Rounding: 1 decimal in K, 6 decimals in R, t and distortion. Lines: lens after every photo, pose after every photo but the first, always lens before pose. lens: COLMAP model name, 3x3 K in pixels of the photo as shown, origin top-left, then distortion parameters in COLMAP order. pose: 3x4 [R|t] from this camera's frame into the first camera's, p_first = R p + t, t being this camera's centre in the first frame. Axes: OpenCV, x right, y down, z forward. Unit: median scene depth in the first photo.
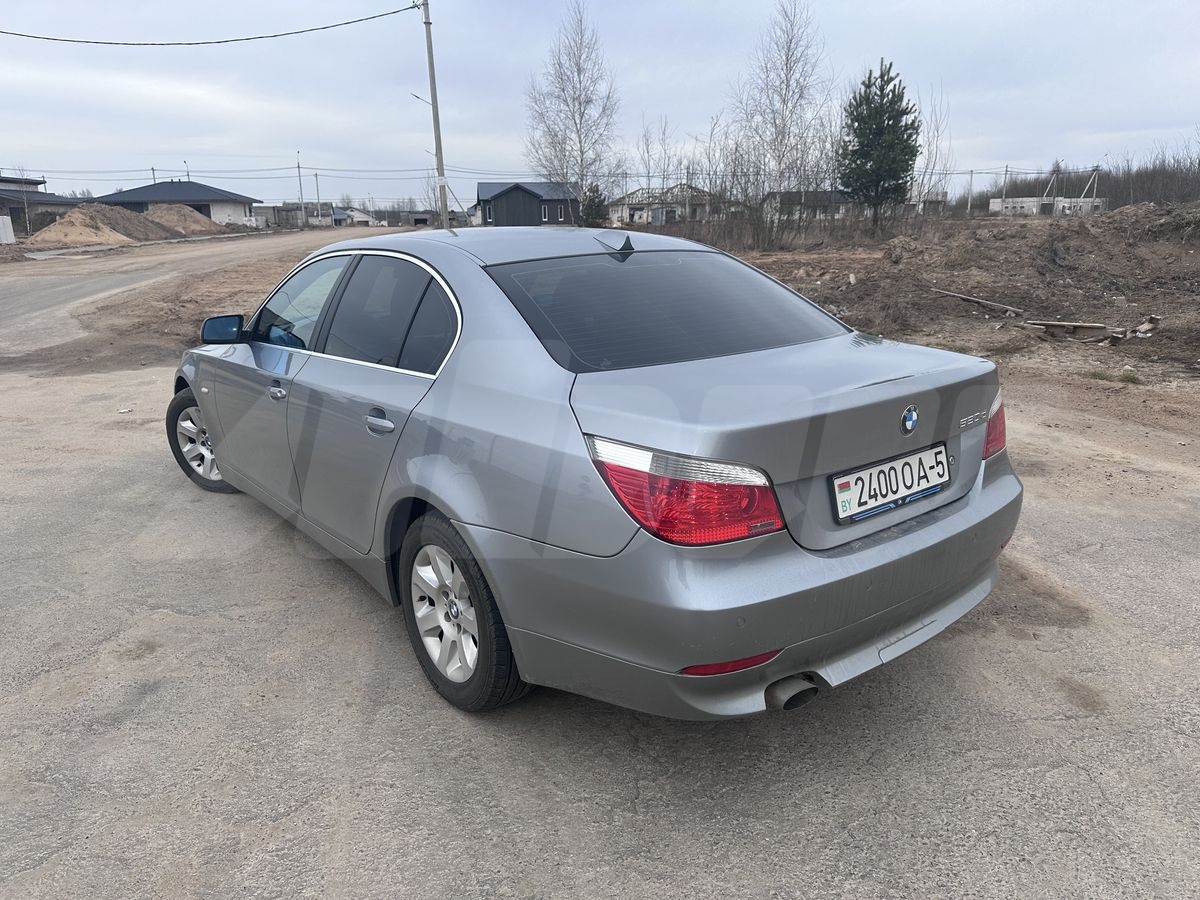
lens RADIAL K [[849.8, 0, 599.8], [0, 849.8, 464.5], [0, 0, 1]] dist [0.002323, -0.028122]
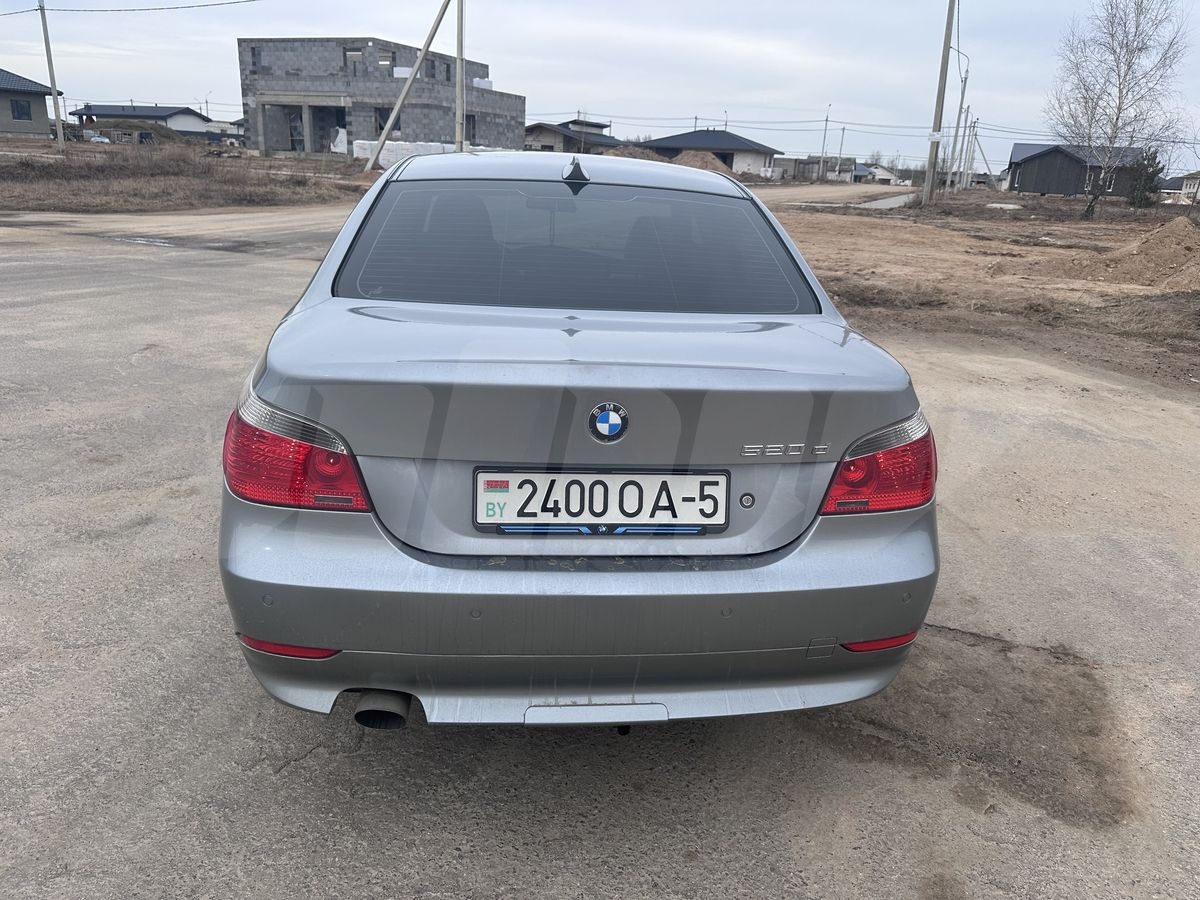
lens RADIAL K [[845.0, 0, 600.0], [0, 845.0, 450.0], [0, 0, 1]] dist [0.031154, -0.036472]
pose [[0.836210, 0.223424, -0.500834, 0.621101], [-0.207770, 0.974237, 0.087711, -0.077799], [0.507528, 0.030713, 0.861087, 0.309831]]
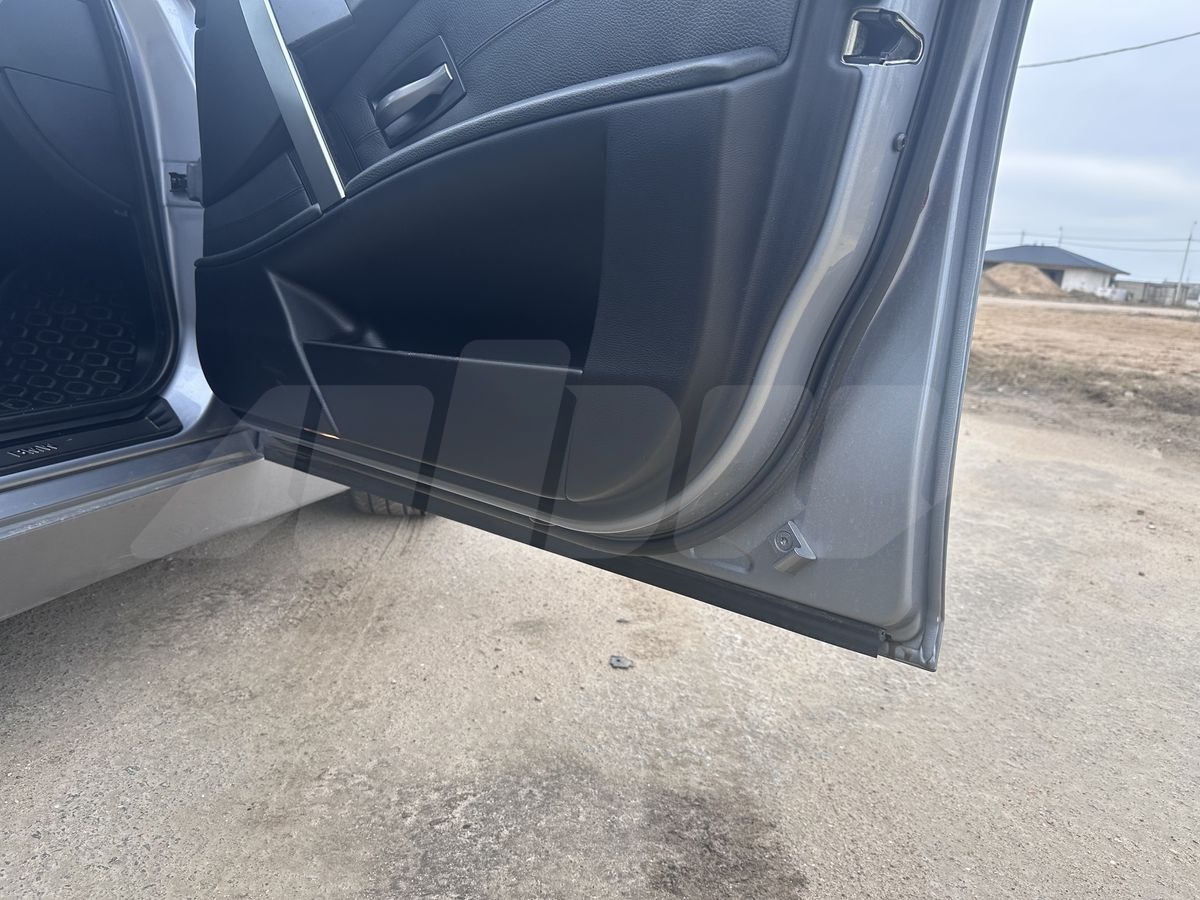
lens RADIAL K [[845.0, 0, 600.0], [0, 845.0, 450.0], [0, 0, 1]] dist [0.031154, -0.036472]
pose [[0.594919, 0.240704, -0.766898, 0.313999], [-0.313082, 0.948148, 0.054719, -0.206415], [0.740304, 0.207549, 0.639432, 1.865006]]
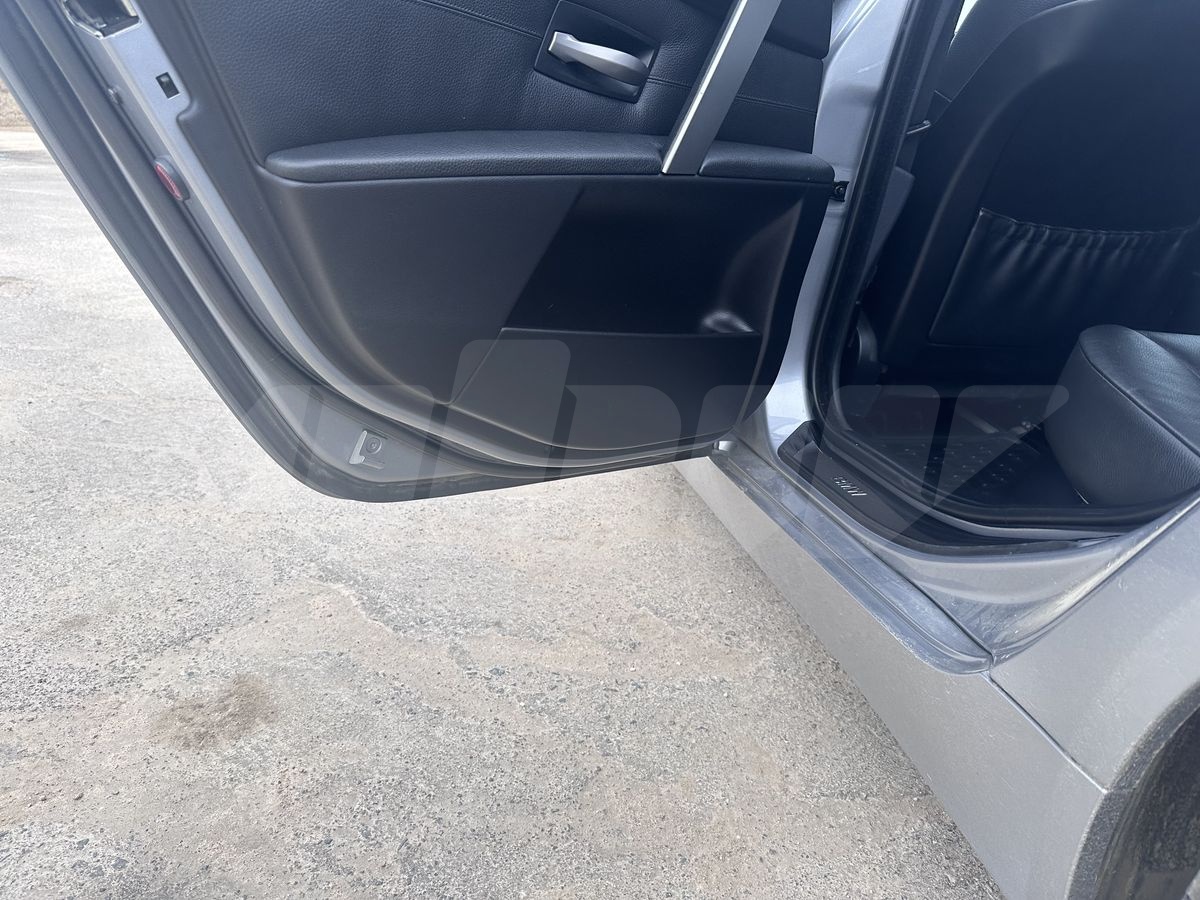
lens RADIAL K [[845.0, 0, 600.0], [0, 845.0, 450.0], [0, 0, 1]] dist [0.031154, -0.036472]
pose [[0.902661, 0.229076, -0.364318, -0.337551], [-0.207642, 0.973330, 0.097543, 0.047732], [0.376946, -0.012400, 0.926152, 0.847552]]
